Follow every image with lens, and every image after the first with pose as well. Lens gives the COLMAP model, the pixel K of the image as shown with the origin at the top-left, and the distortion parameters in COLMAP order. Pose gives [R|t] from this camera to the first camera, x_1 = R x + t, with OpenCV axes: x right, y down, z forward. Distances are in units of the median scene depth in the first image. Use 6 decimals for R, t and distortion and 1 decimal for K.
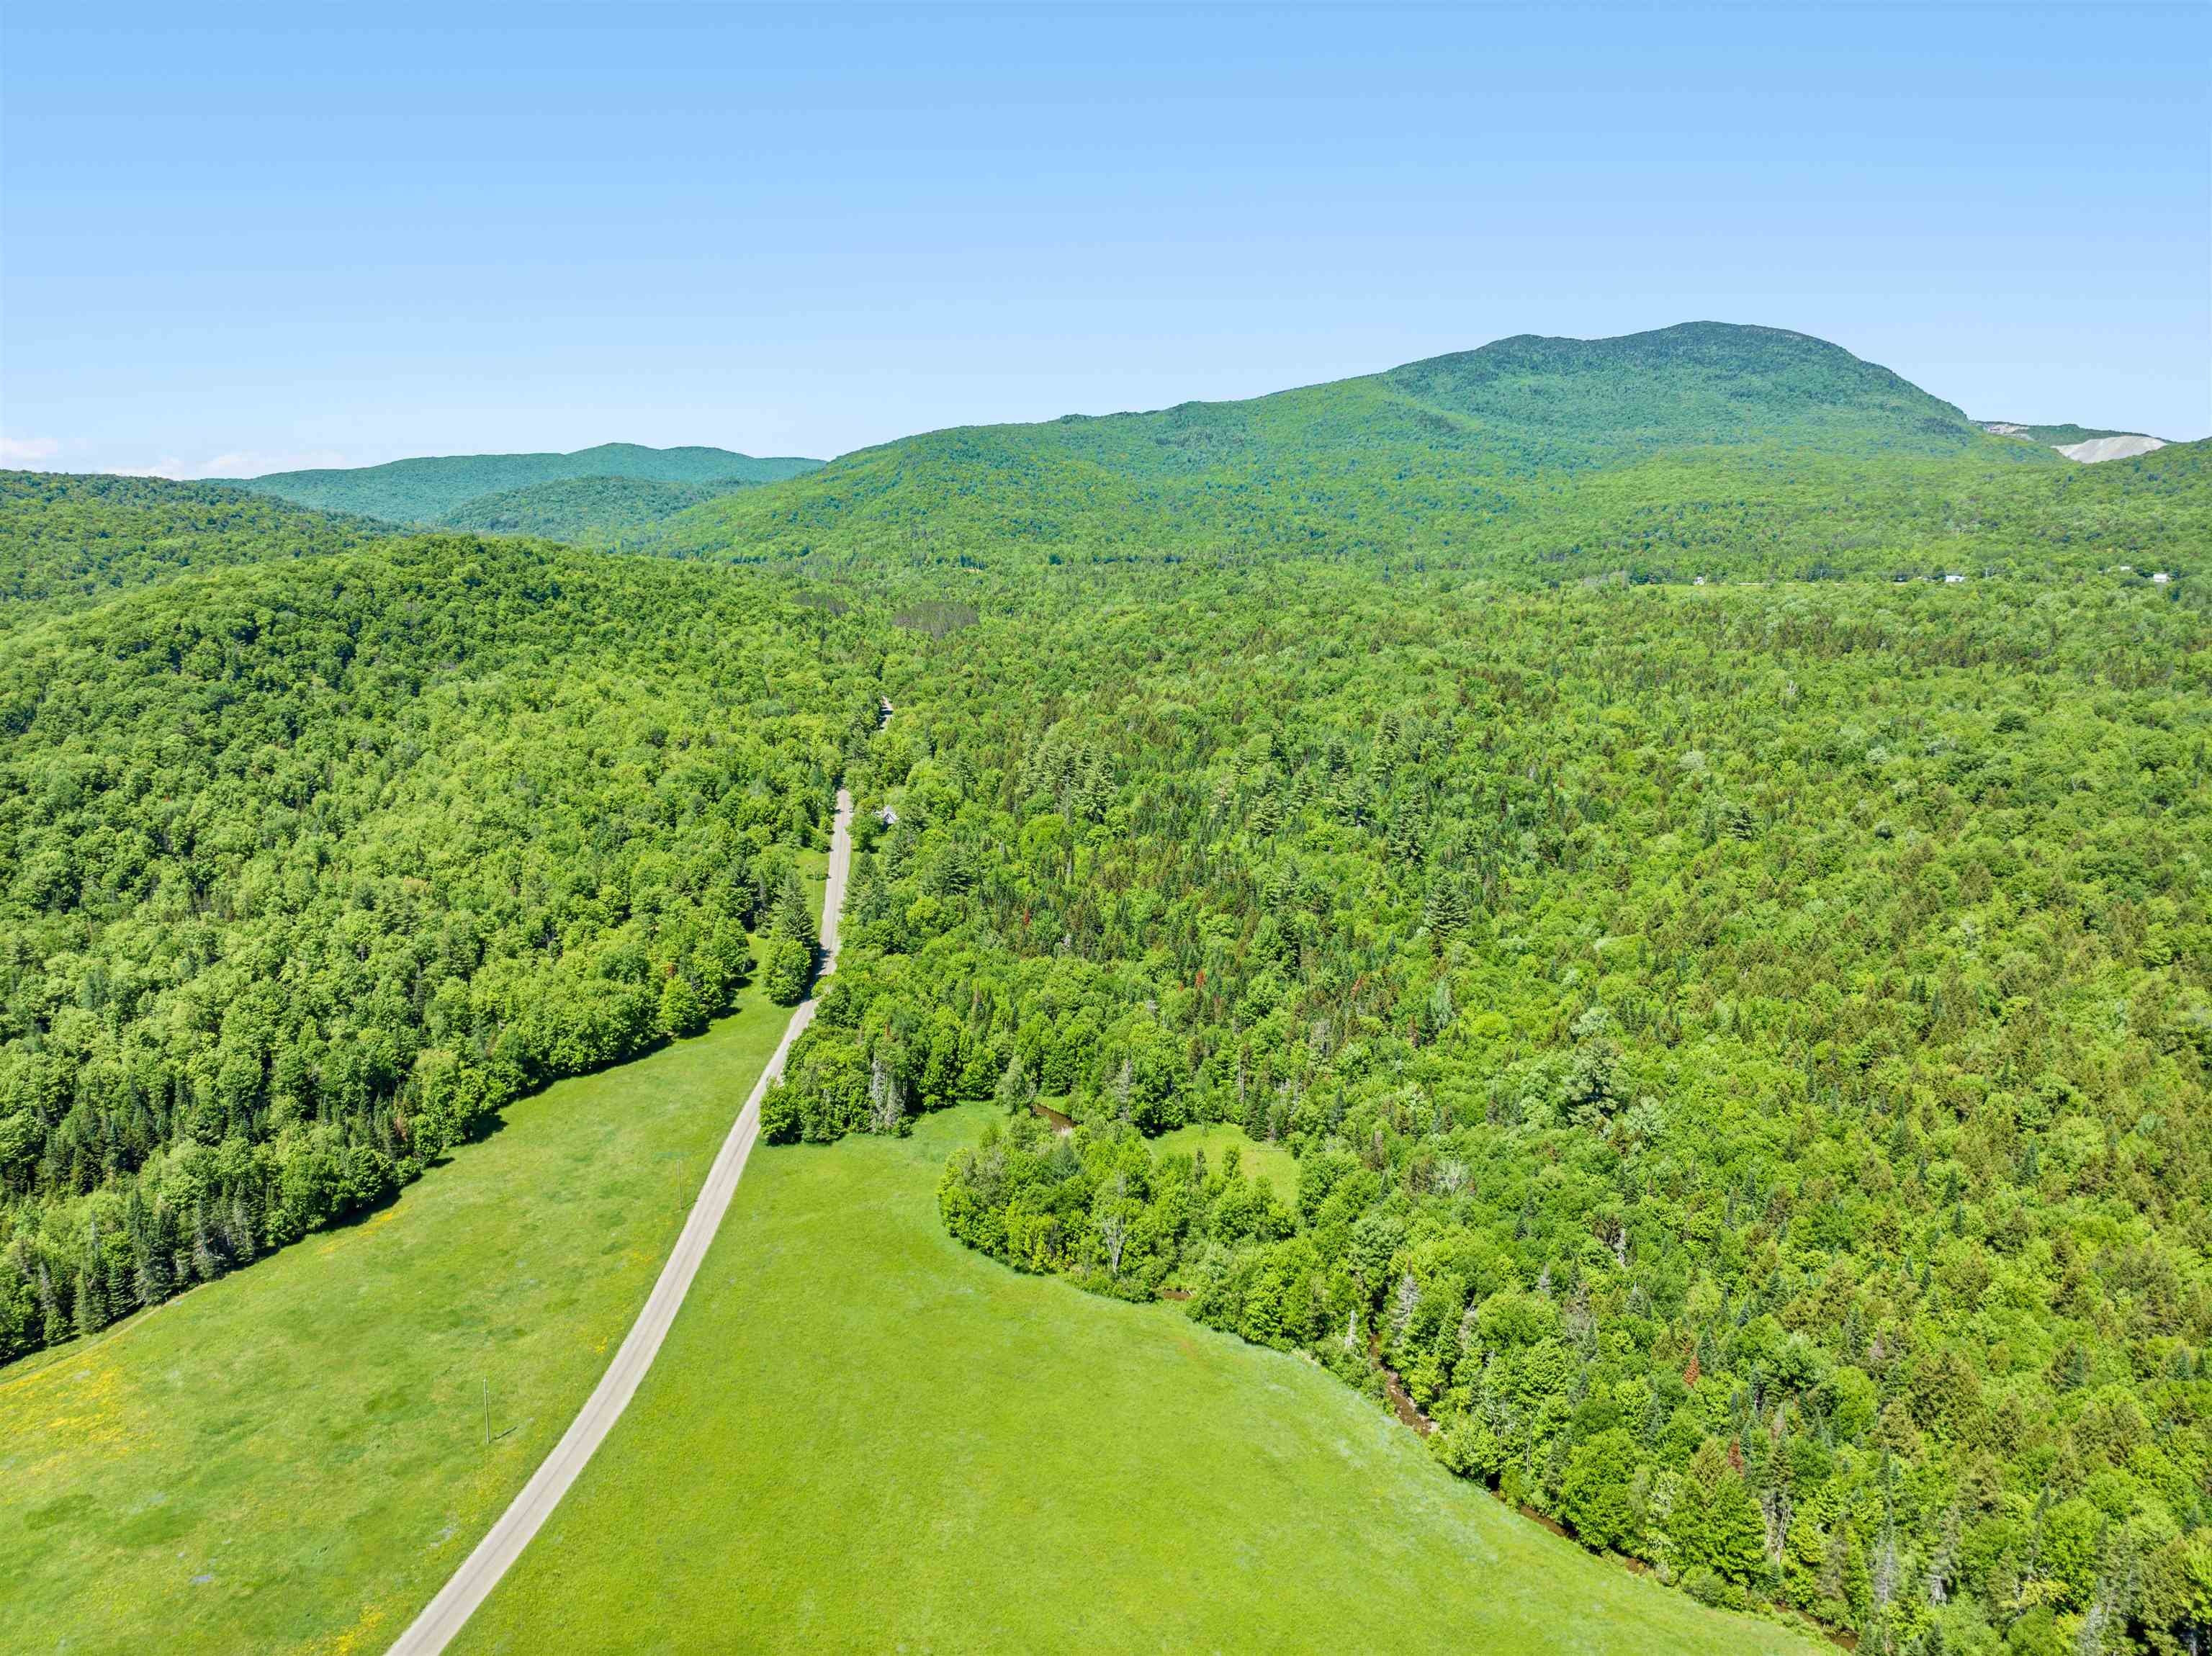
lens RADIAL K [[1521.0, 0, 1106.0], [0, 1521.0, 828.0], [0, 0, 1]] dist [-0.040364, 0.004233]
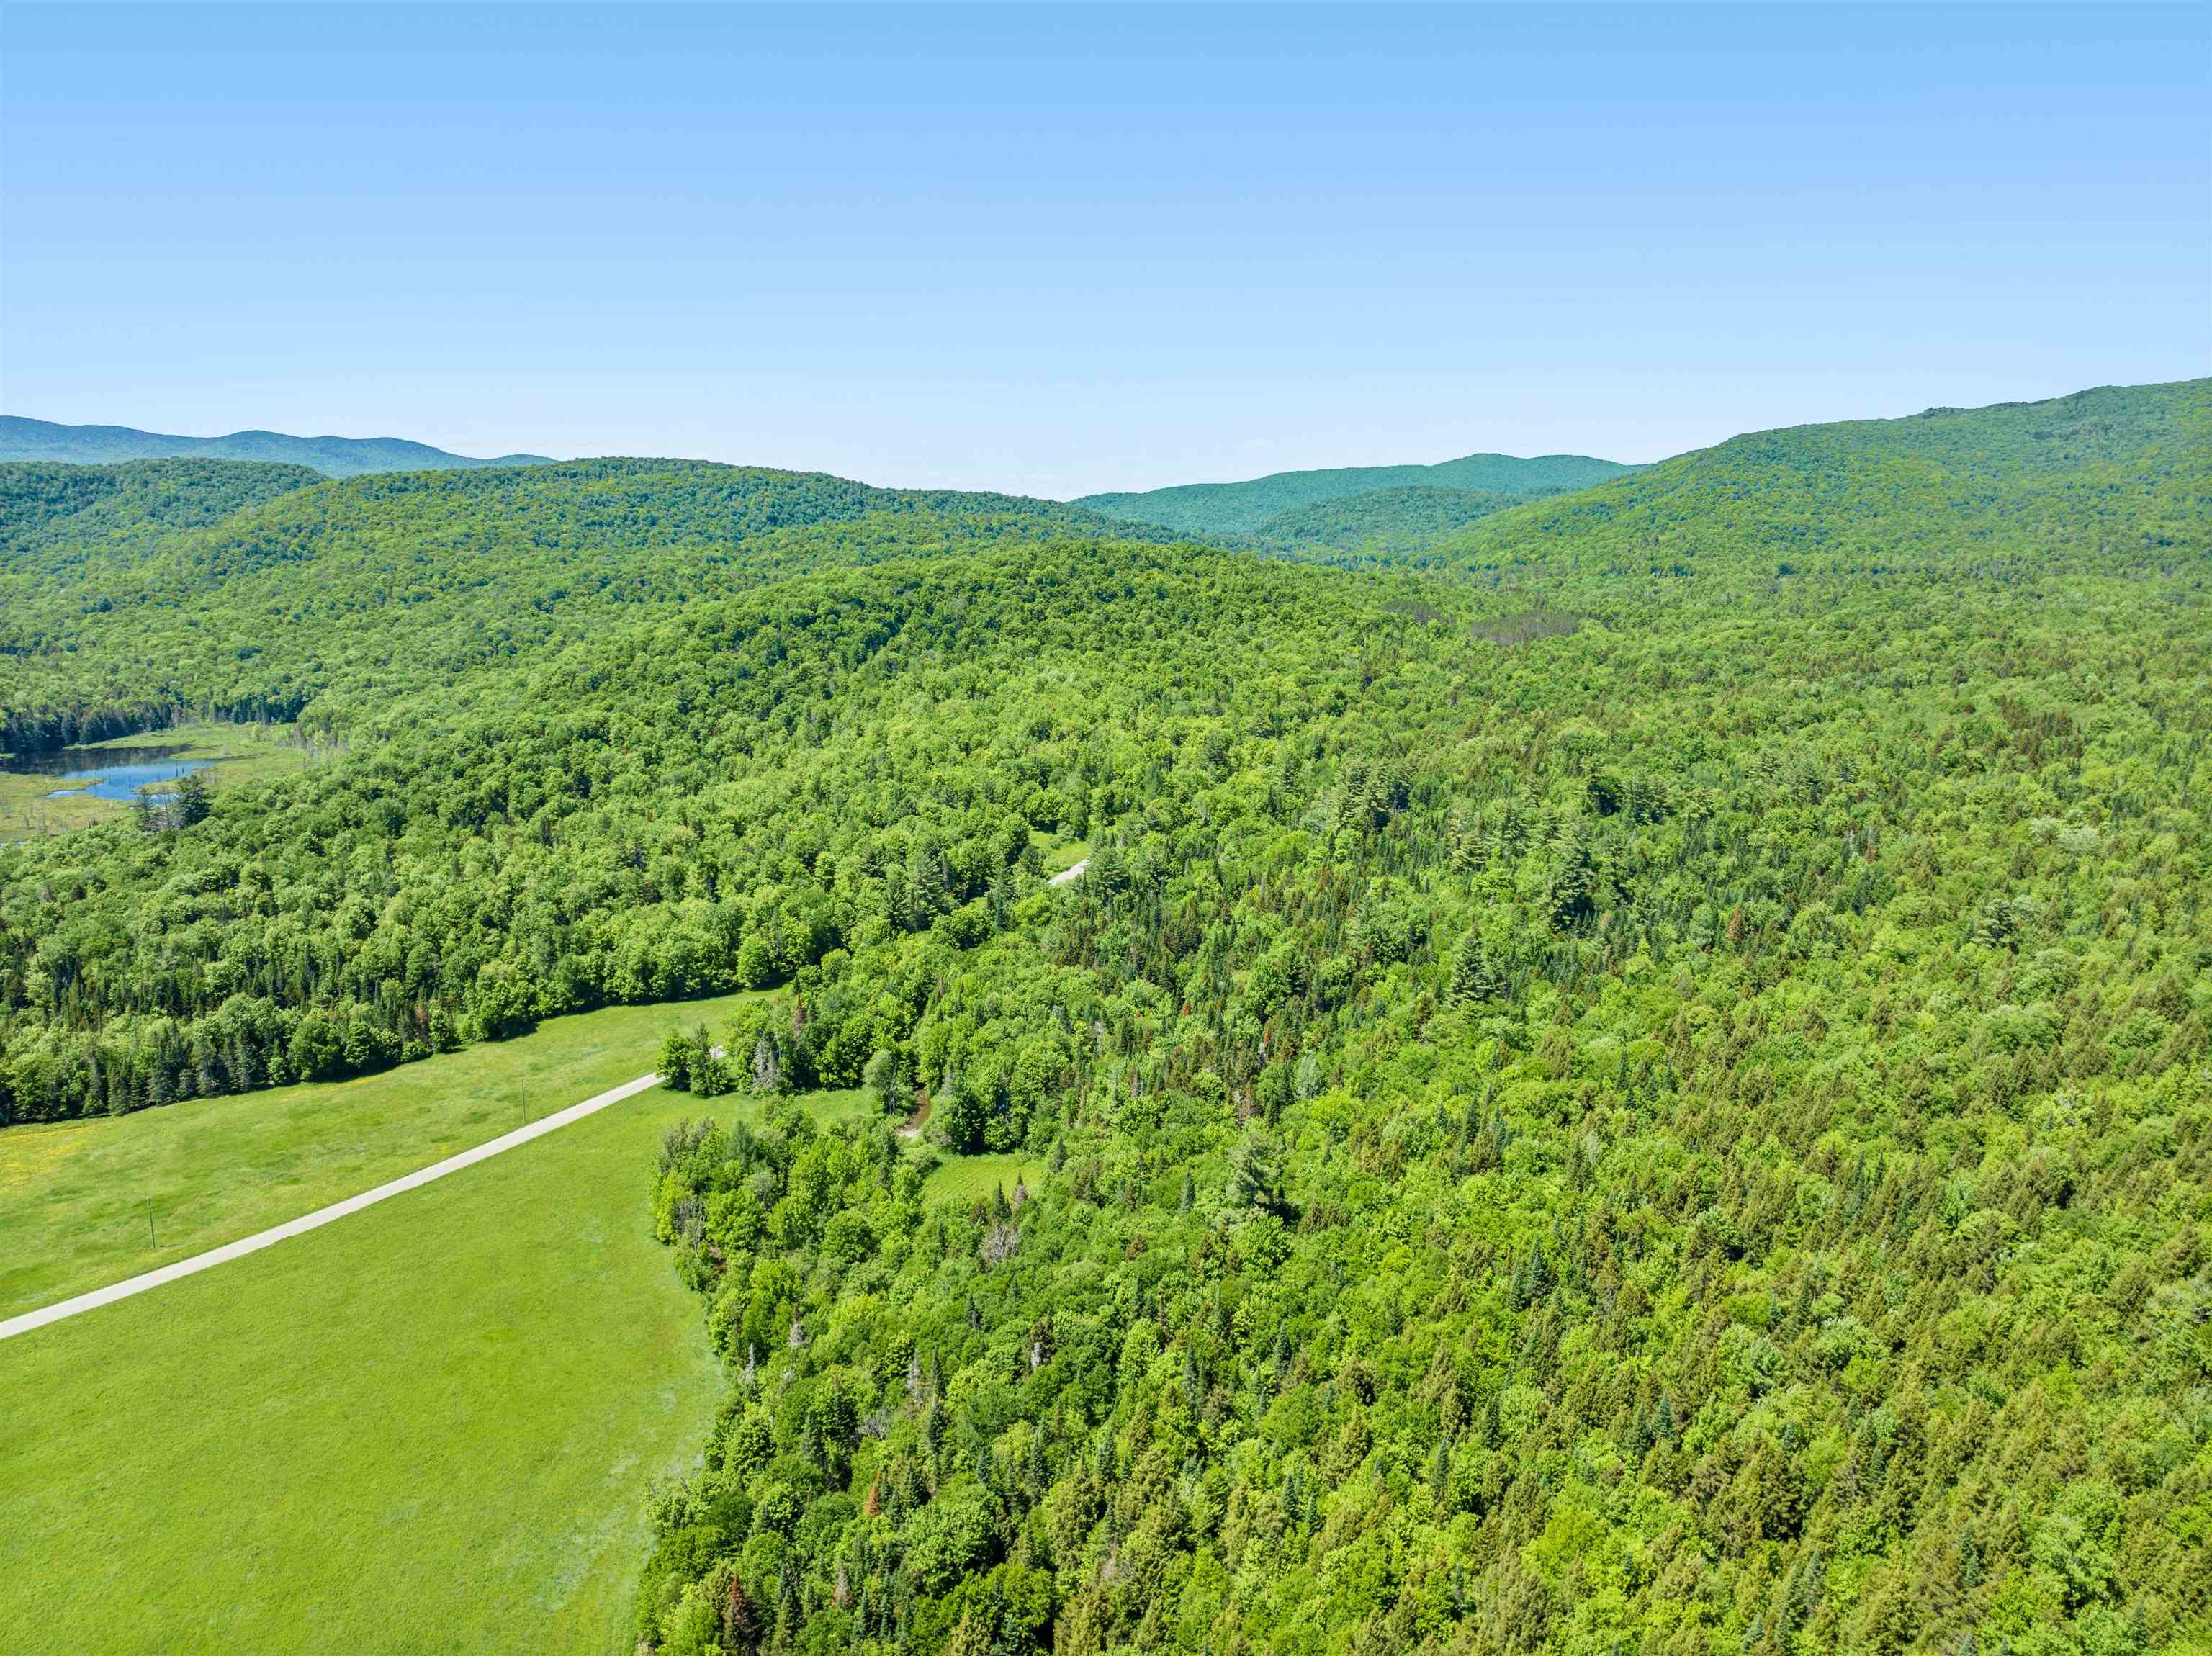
lens RADIAL K [[1521.0, 0, 1106.0], [0, 1521.0, 828.0], [0, 0, 1]] dist [-0.040364, 0.004233]
pose [[0.846952, 0.093407, -0.523399, 0.550673], [-0.096669, 0.995092, 0.021158, -0.029332], [0.522807, 0.032677, 0.851825, 0.205870]]
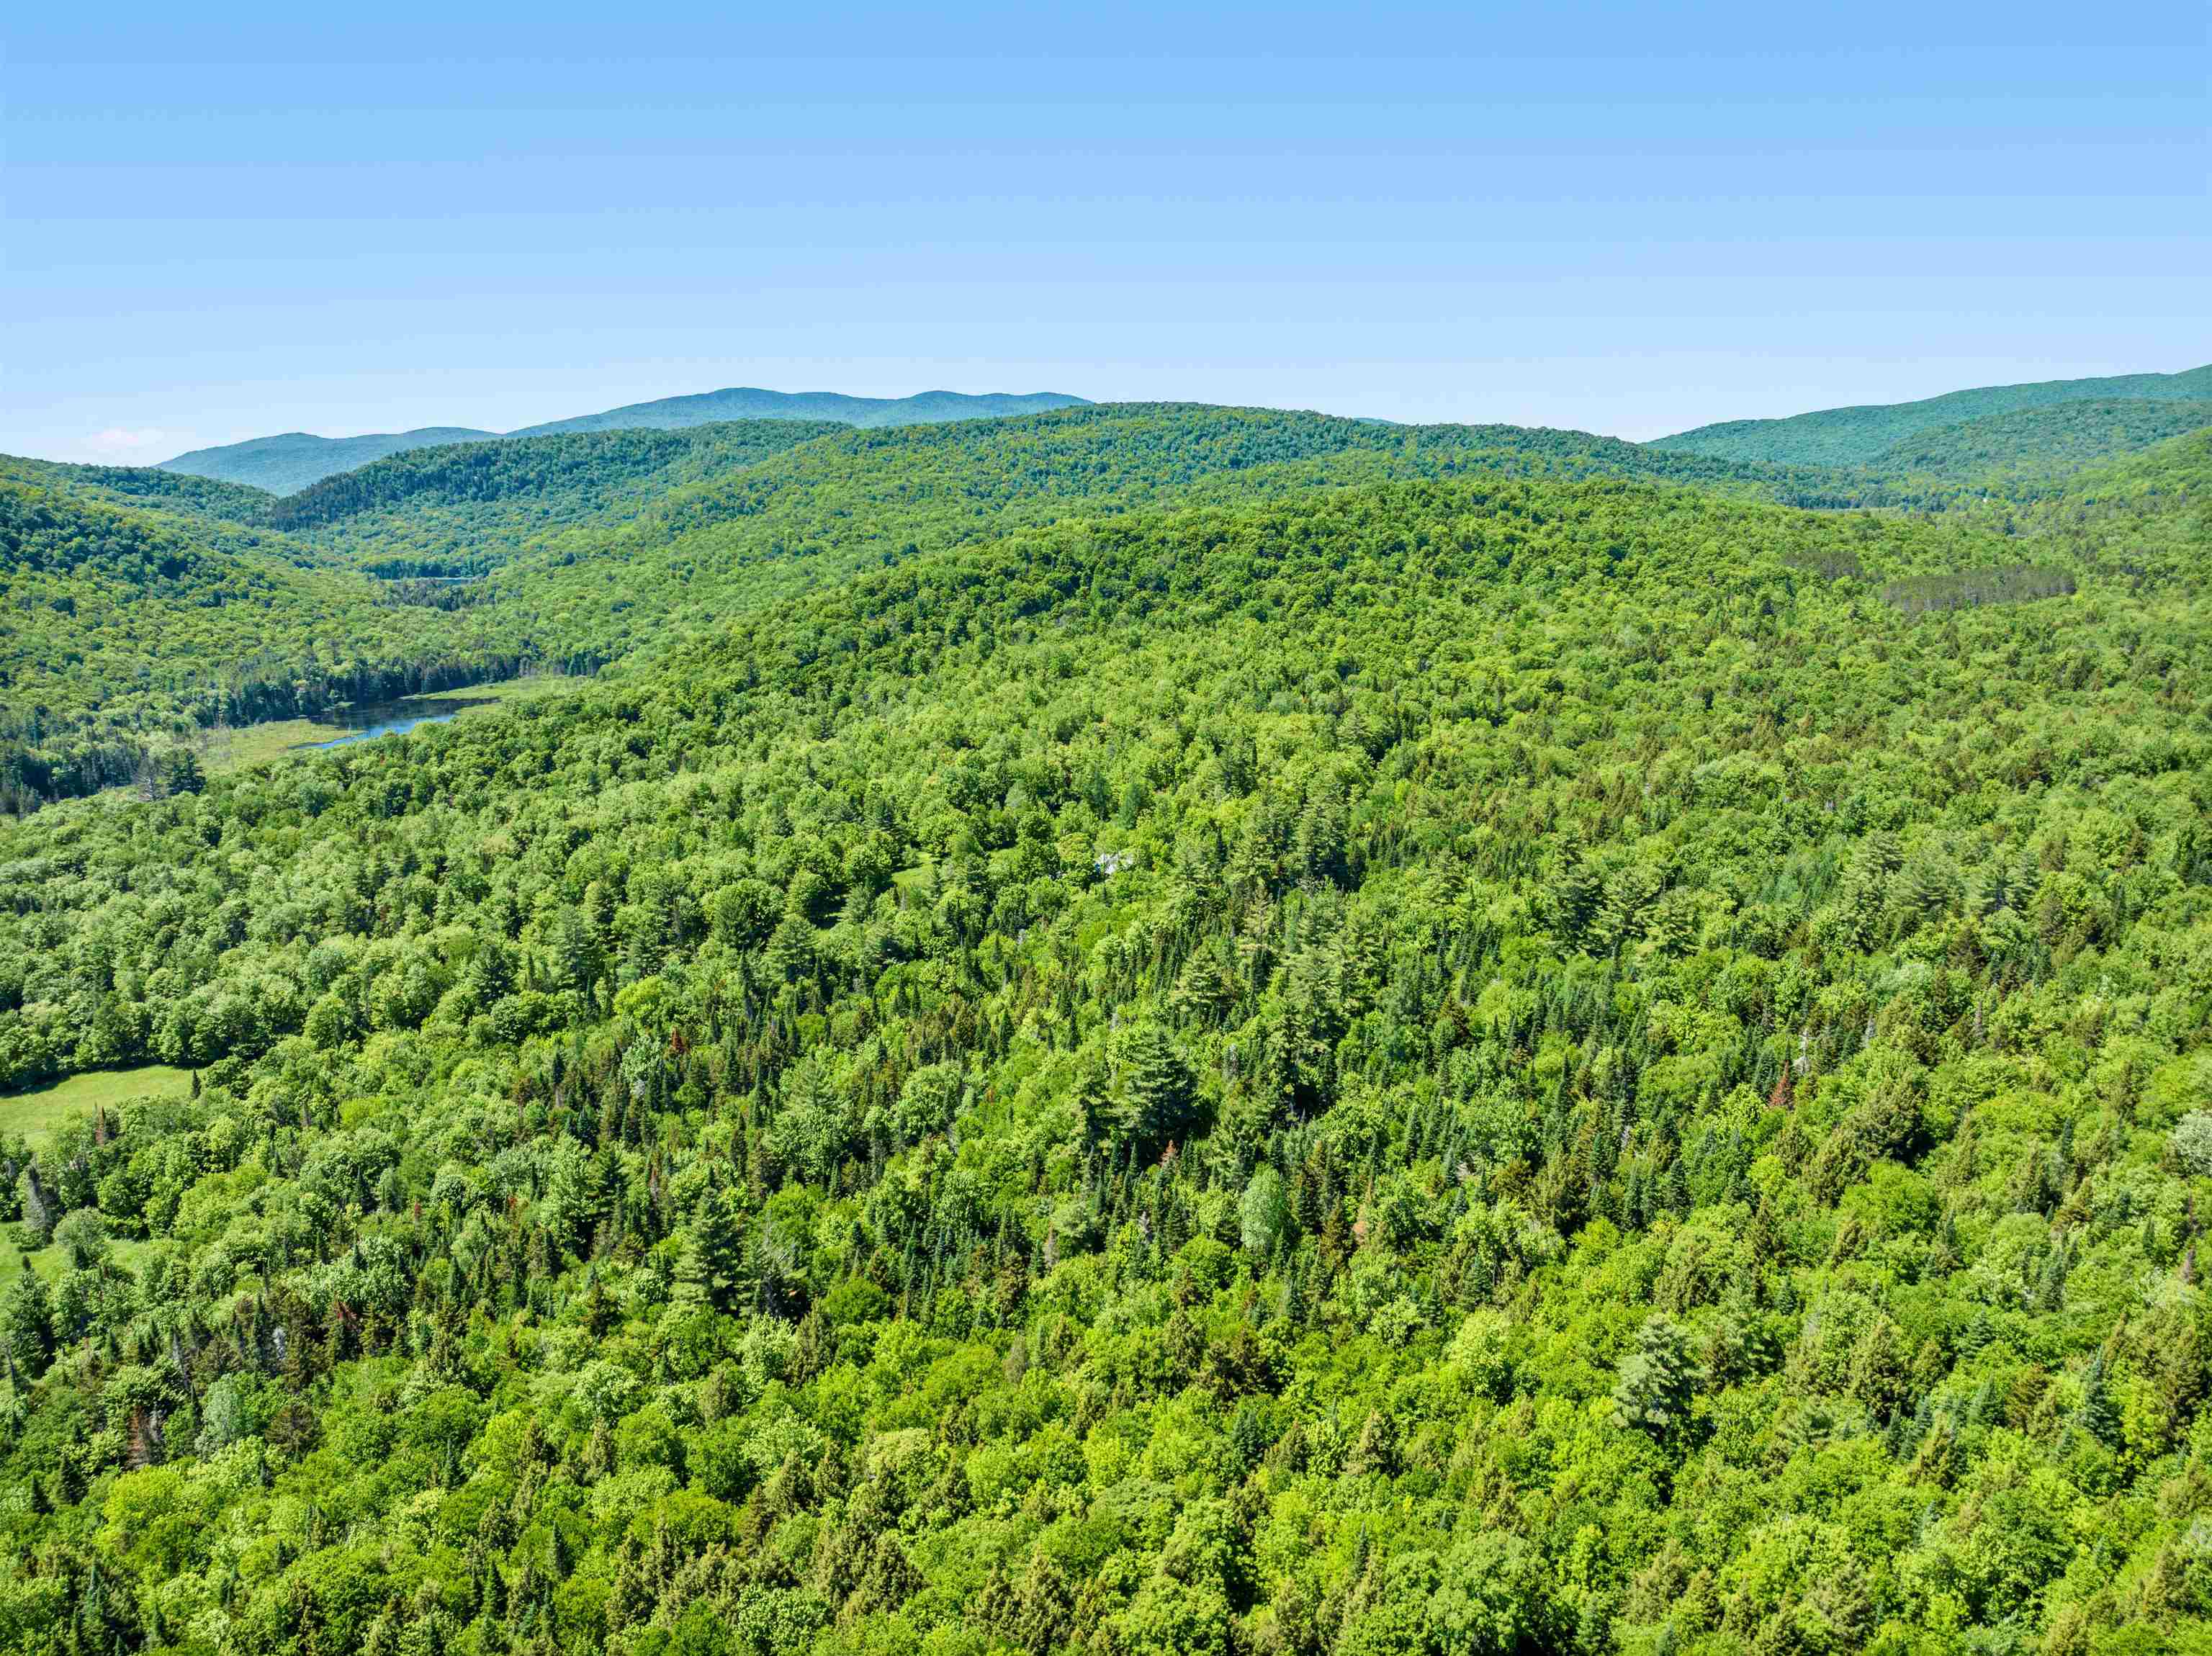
lens RADIAL K [[1521.0, 0, 1106.0], [0, 1521.0, 828.0], [0, 0, 1]] dist [-0.040364, 0.004233]
pose [[0.561039, 0.160553, -0.812070, 0.757938], [-0.128361, 0.986018, 0.106262, -0.170135], [0.817776, 0.044621, 0.573804, 0.936197]]
